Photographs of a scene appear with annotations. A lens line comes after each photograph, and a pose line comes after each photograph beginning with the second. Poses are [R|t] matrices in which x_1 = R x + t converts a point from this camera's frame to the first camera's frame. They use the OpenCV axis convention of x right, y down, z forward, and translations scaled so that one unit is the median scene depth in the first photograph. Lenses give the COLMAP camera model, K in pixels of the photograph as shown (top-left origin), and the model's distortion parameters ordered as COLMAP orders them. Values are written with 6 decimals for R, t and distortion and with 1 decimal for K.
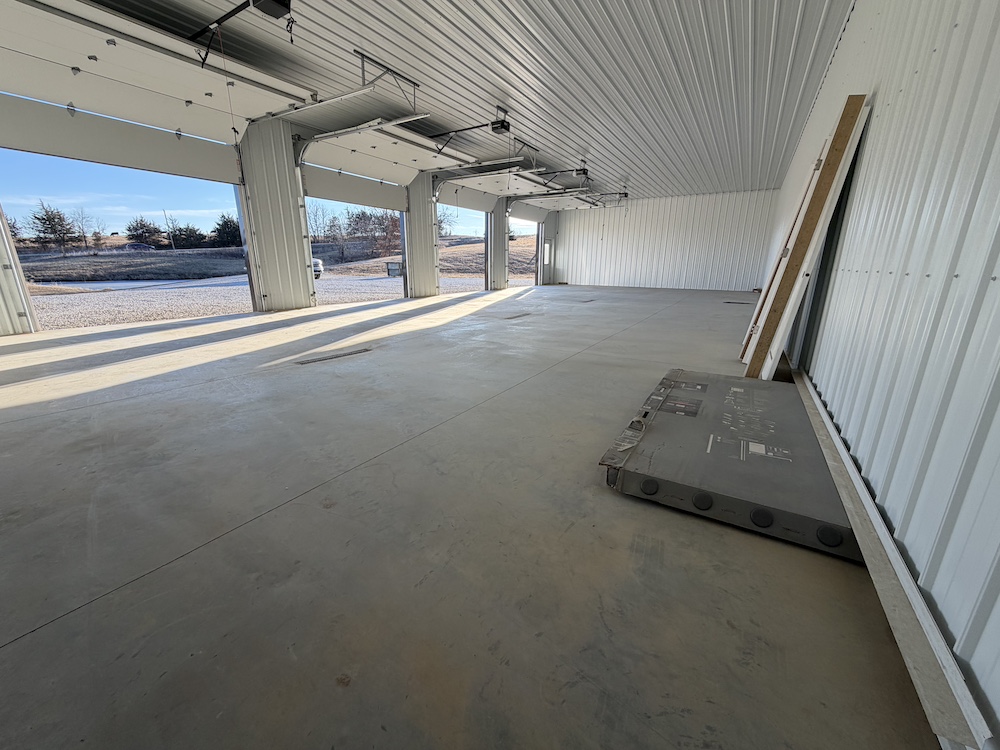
lens RADIAL K [[398.6, 0, 500.0], [0, 398.6, 375.0], [0, 0, 1]] dist [0.002142, 0.000364]
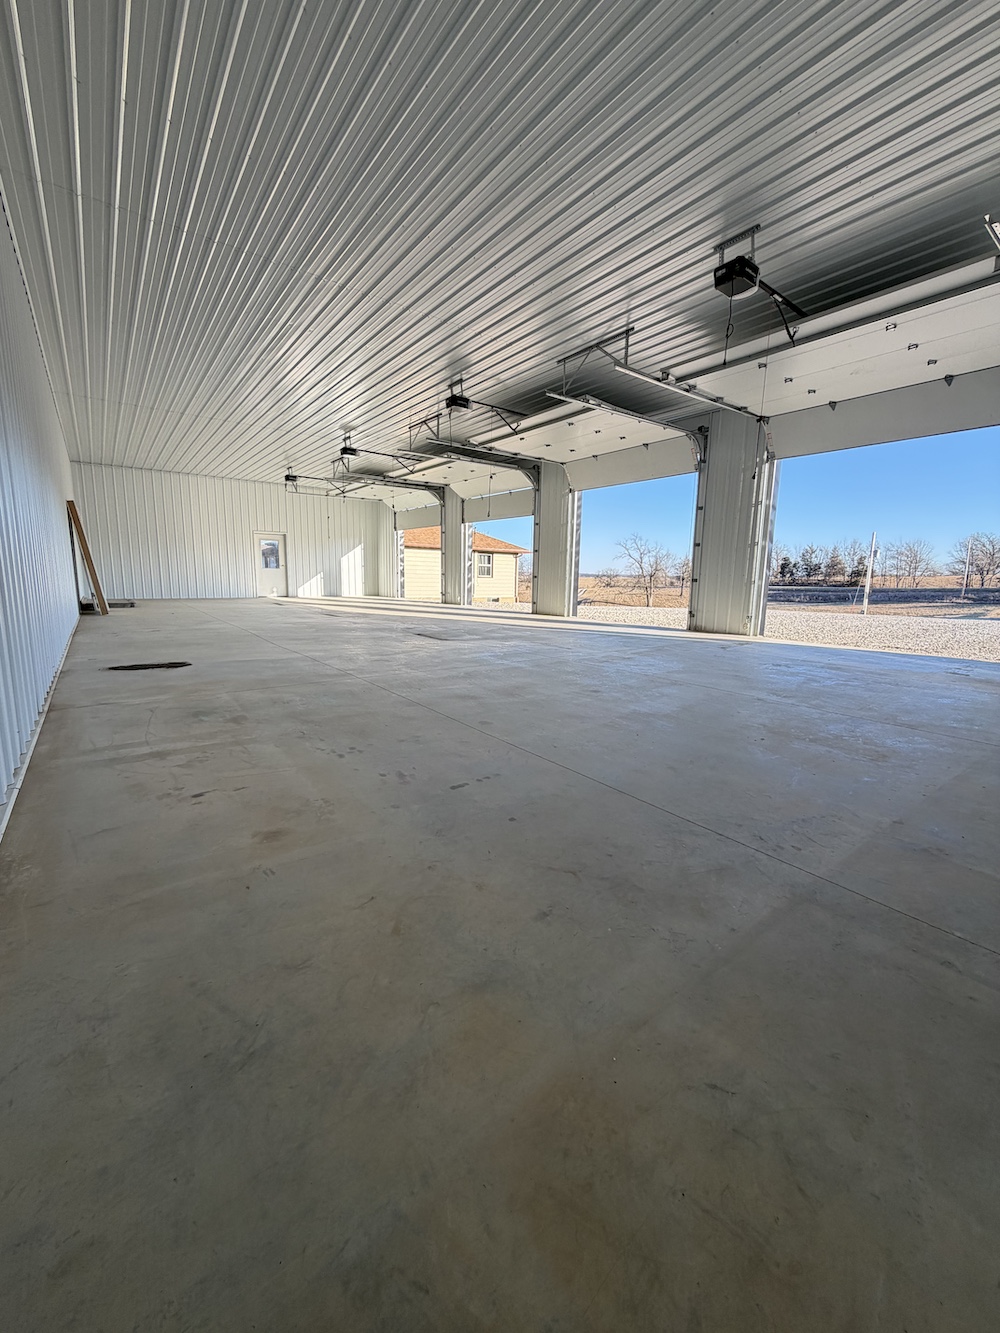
lens RADIAL K [[531.3, 0, 500.0], [0, 531.3, 666.5], [0, 0, 1]] dist [0.002142, 0.000364]
pose [[-0.361654, 0.134194, -0.922604, 0.776902], [-0.272321, 0.931226, 0.242196, -0.303732], [0.891654, 0.338836, -0.300238, 1.182699]]
